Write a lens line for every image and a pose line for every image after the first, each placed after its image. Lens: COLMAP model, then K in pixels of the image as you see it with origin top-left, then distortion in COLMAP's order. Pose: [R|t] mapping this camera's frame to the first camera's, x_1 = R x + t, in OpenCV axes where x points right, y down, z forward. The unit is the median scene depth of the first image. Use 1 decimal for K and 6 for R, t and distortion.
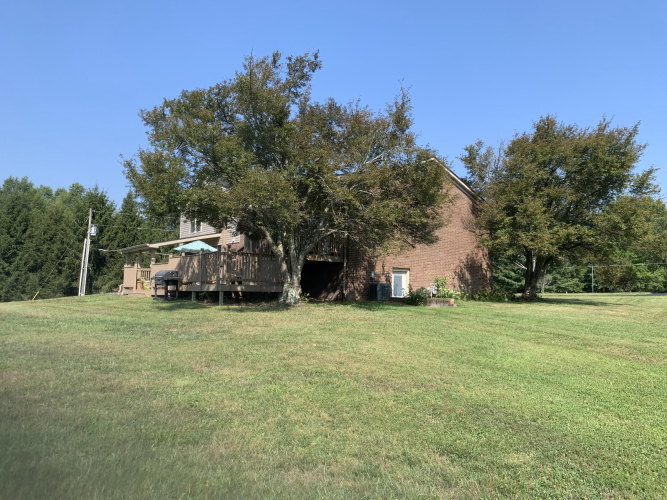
lens RADIAL K [[522.0, 0, 333.5], [0, 522.0, 250.0], [0, 0, 1]] dist [0.077707, -0.158843]
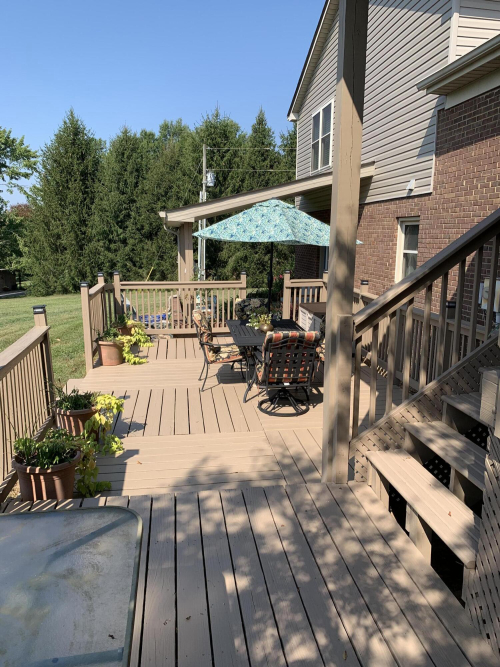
lens RADIAL K [[522.0, 0, 250.0], [0, 522.0, 333.5], [0, 0, 1]] dist [0.077707, -0.158843]
pose [[0.882954, 0.072667, -0.463802, -0.073249], [0.052214, 0.966617, 0.250848, -0.010256], [0.466547, -0.245704, 0.849684, 0.380469]]
